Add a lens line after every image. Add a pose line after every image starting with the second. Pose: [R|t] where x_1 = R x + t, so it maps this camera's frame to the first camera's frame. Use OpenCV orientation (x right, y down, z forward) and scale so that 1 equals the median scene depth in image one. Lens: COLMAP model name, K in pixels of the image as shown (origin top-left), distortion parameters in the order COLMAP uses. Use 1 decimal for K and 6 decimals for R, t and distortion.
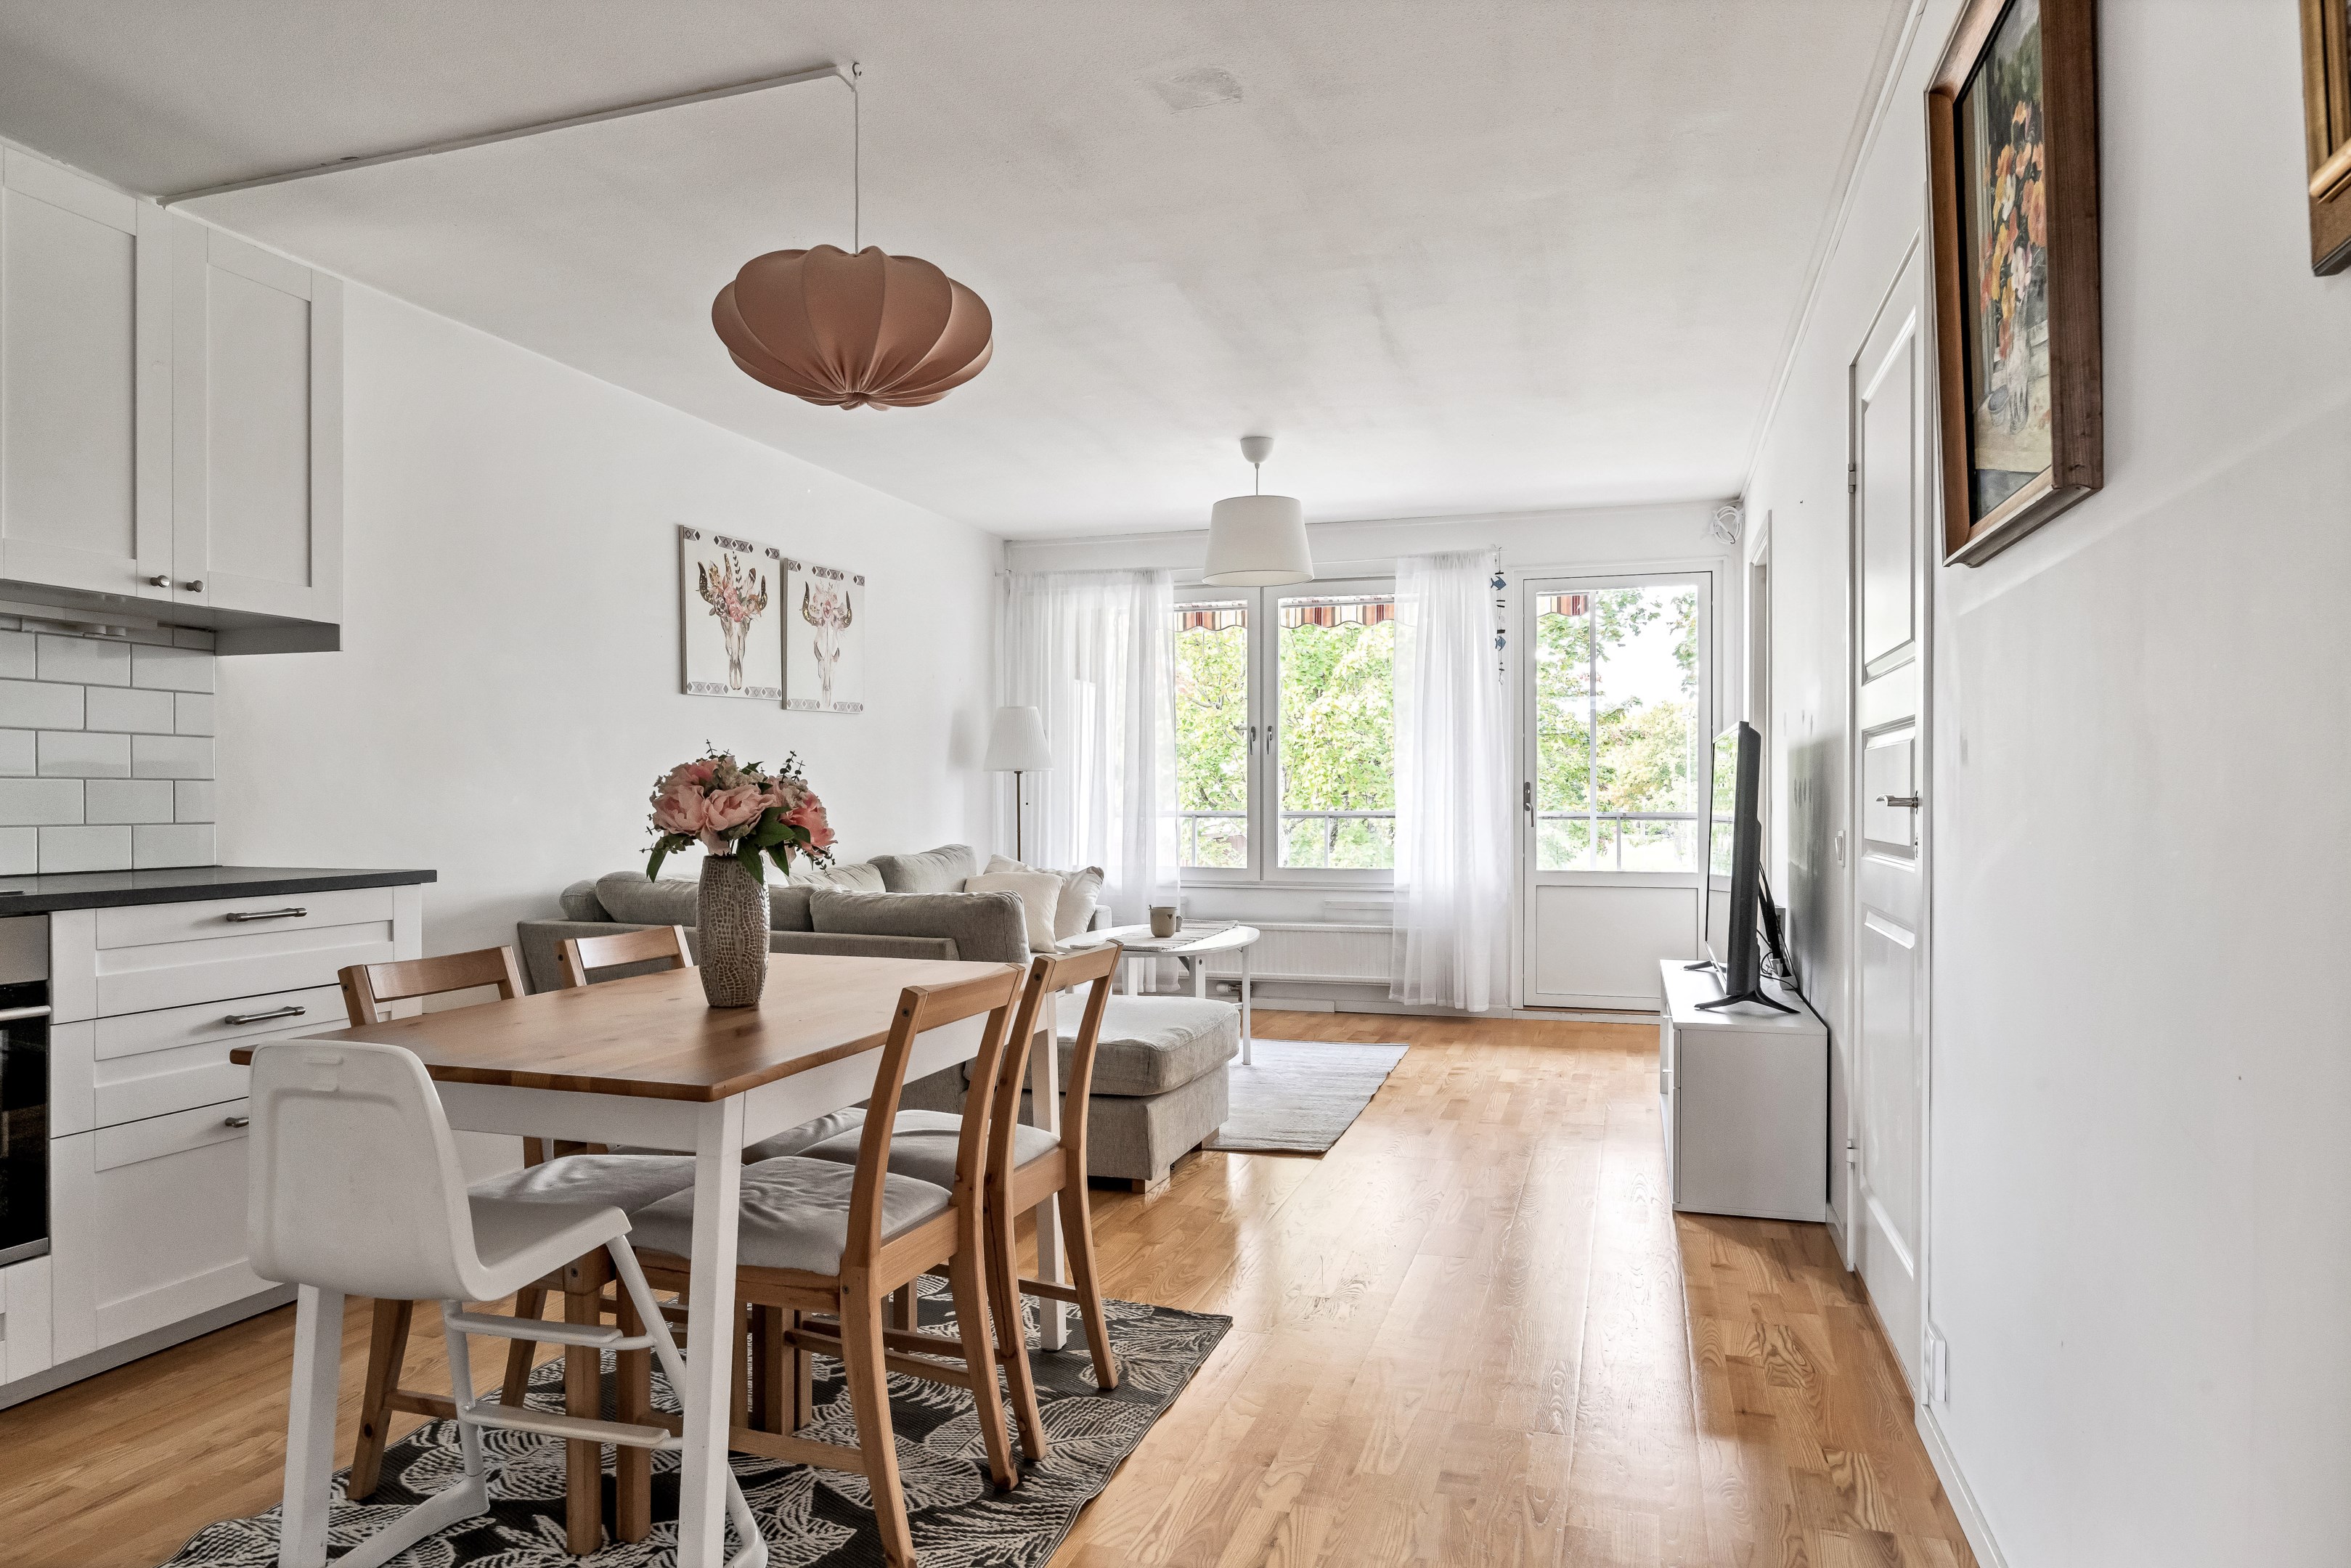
lens RADIAL K [[1446.5, 0, 1174.7], [0, 1446.5, 791.6], [0, 0, 1]] dist [-0.012750, 0.002336]
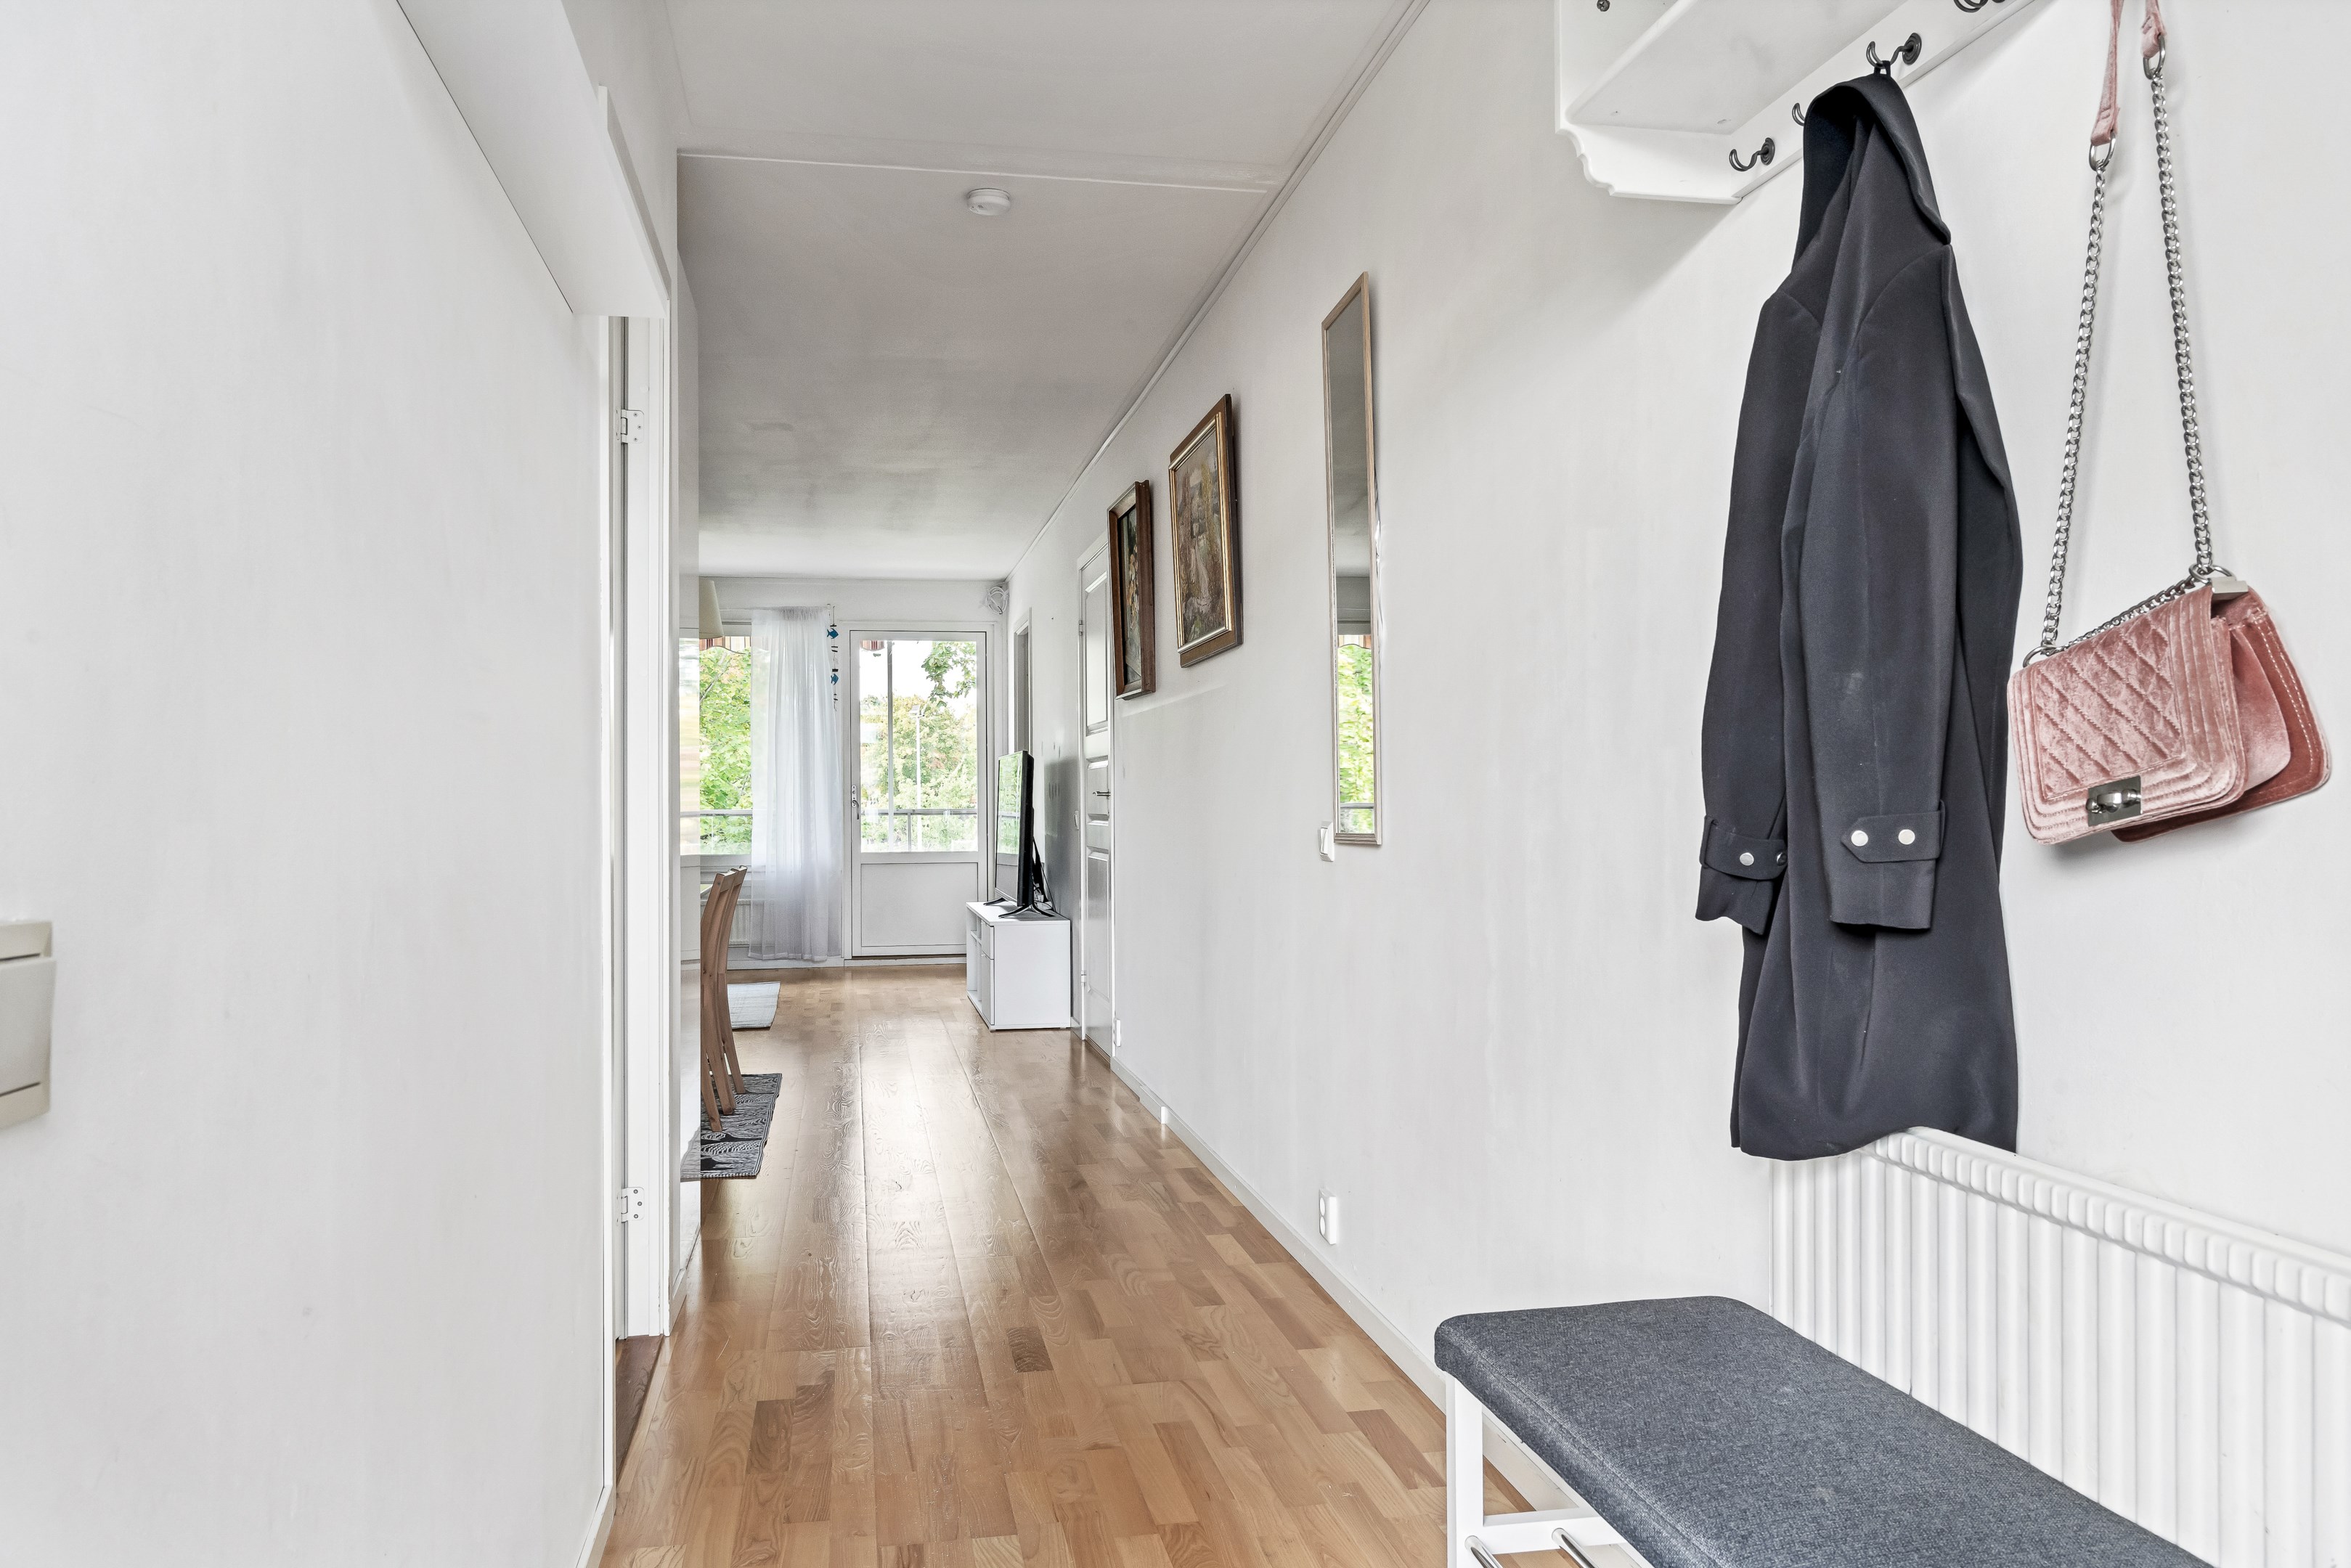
lens RADIAL K [[1793.0, 0, 1175.5], [0, 1793.0, 796.4], [0, 0, 1]] dist [-0.002352, -0.000041]
pose [[0.879846, -0.006568, 0.475213, -0.306528], [0.006502, 0.999977, 0.001782, 0.002659], [-0.475214, 0.001522, 0.879869, -0.639887]]
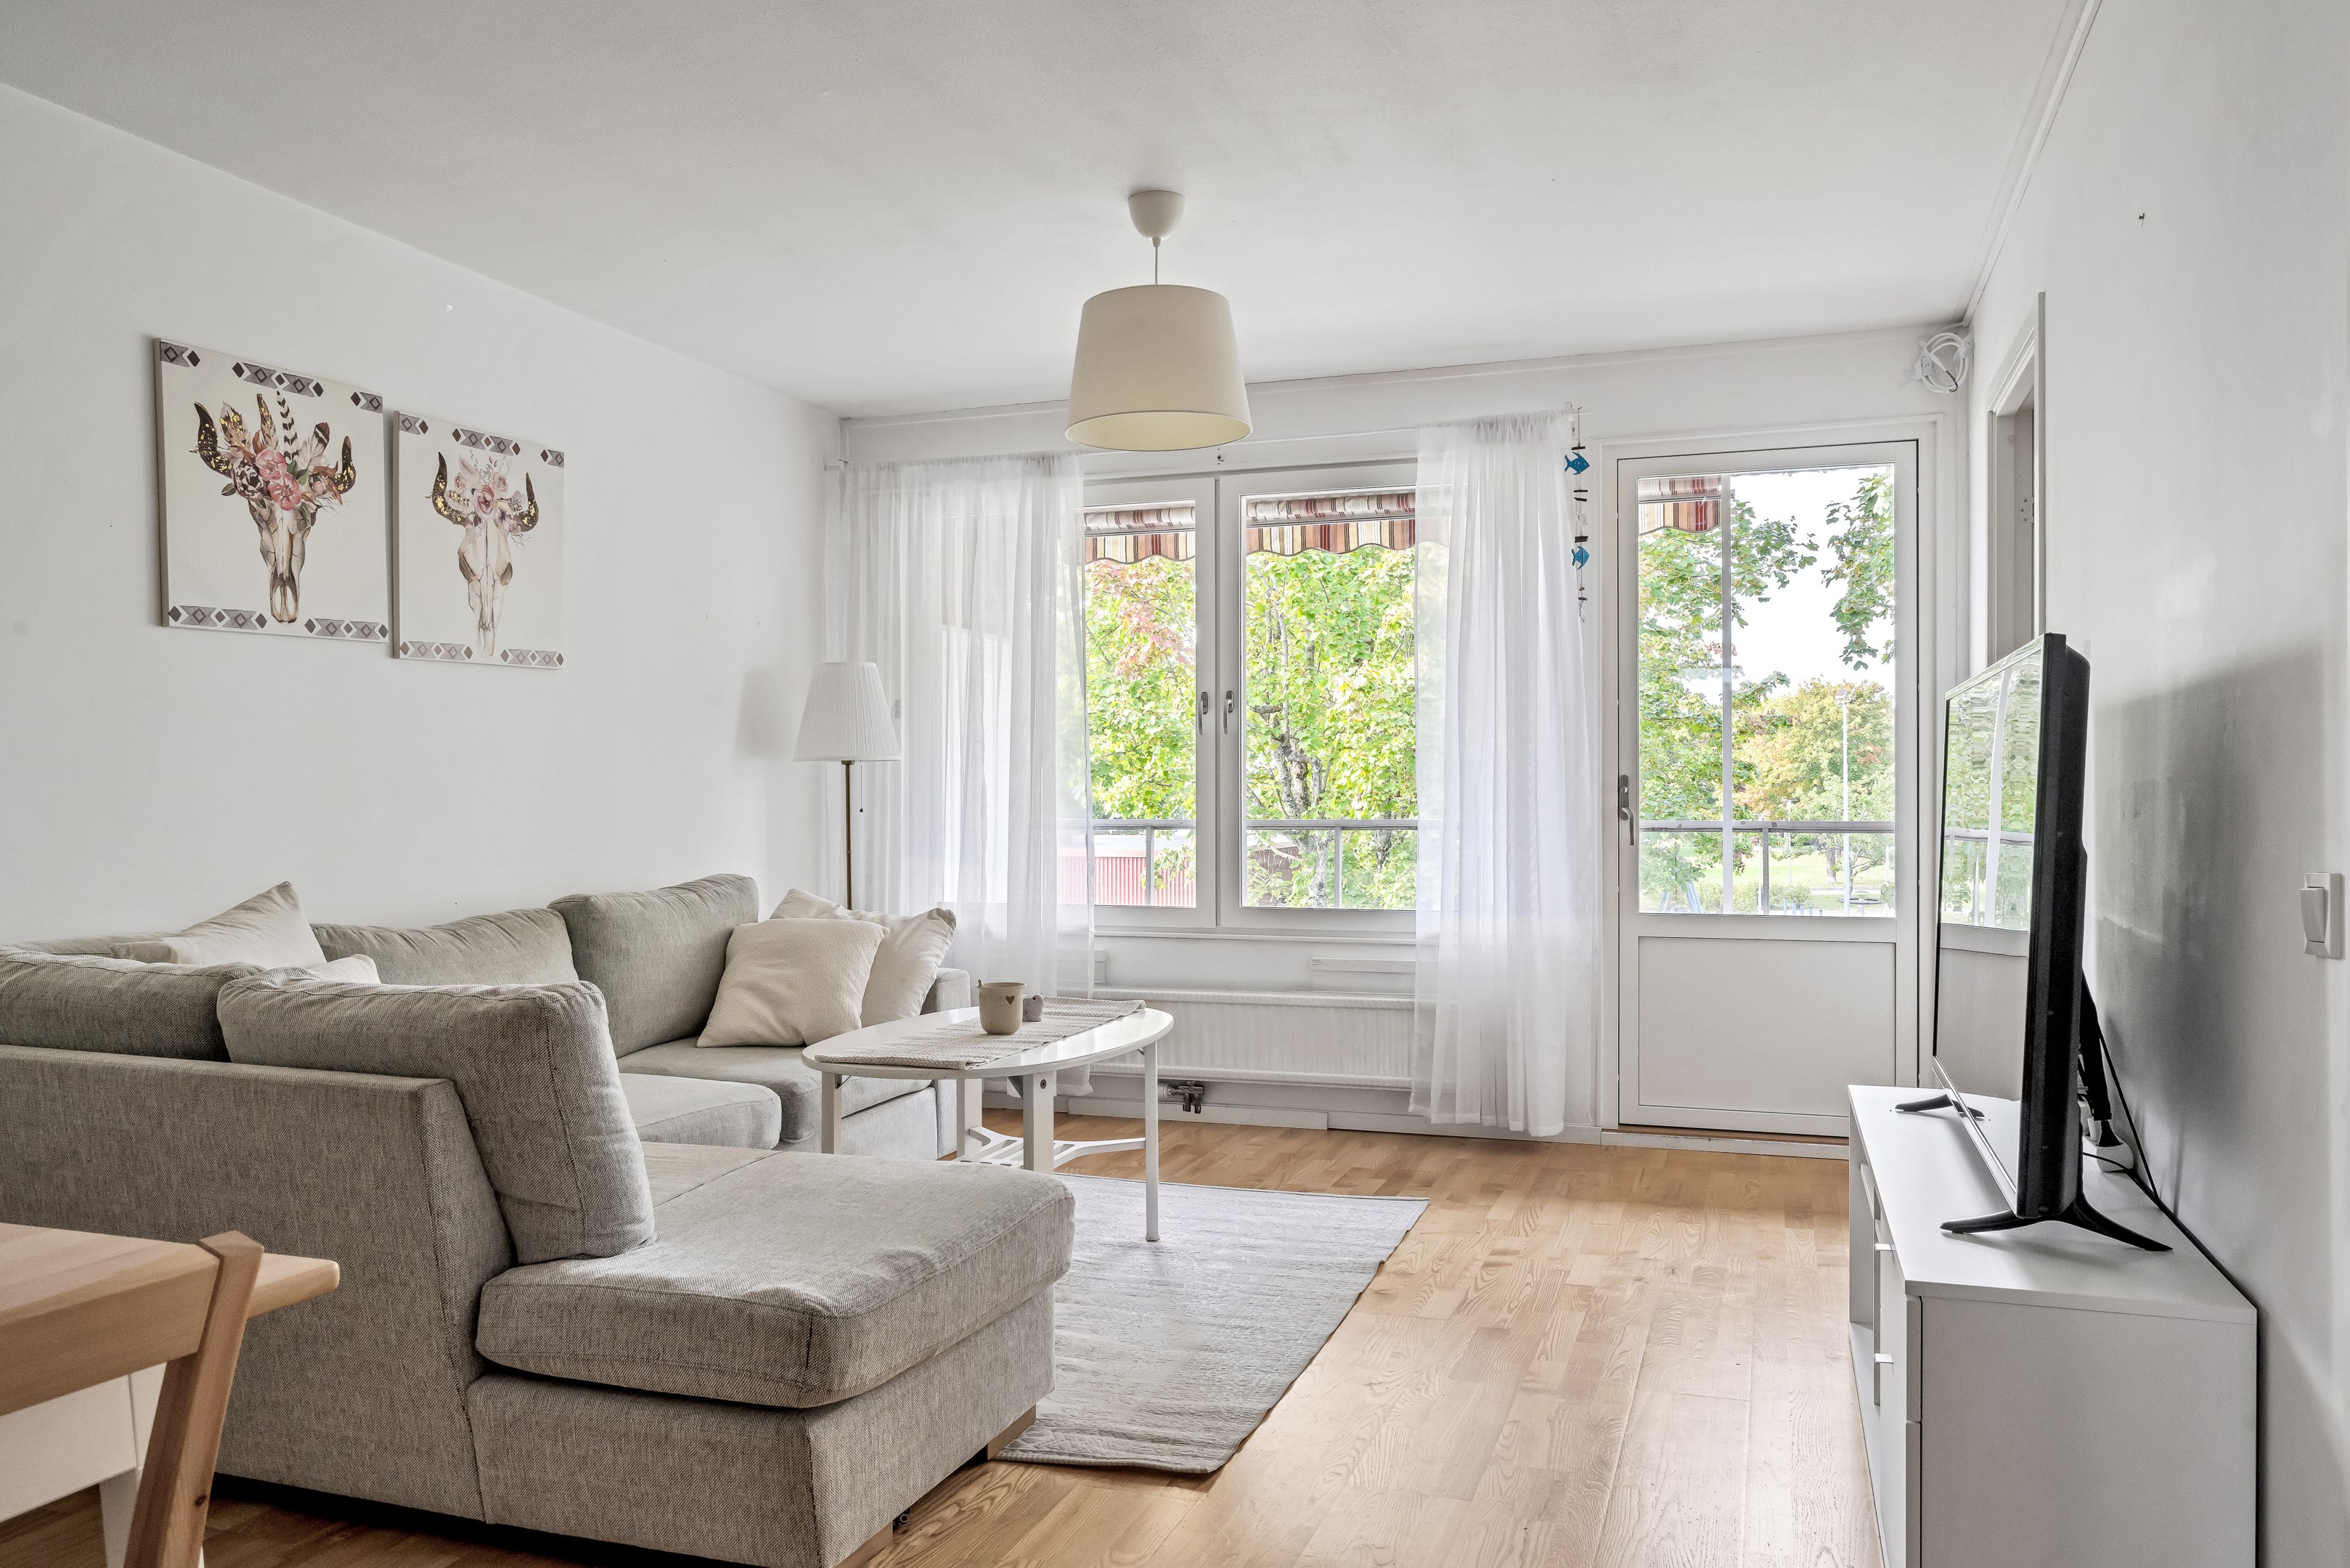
lens RADIAL K [[1673.6, 0, 1185.0], [0, 1673.6, 796.5], [0, 0, 1]] dist [-0.009499, 0.002158]
pose [[0.999507, -0.002430, -0.031289, 0.082067], [0.002456, 0.999997, 0.000812, 0.002004], [0.031287, -0.000889, 0.999510, 0.286002]]
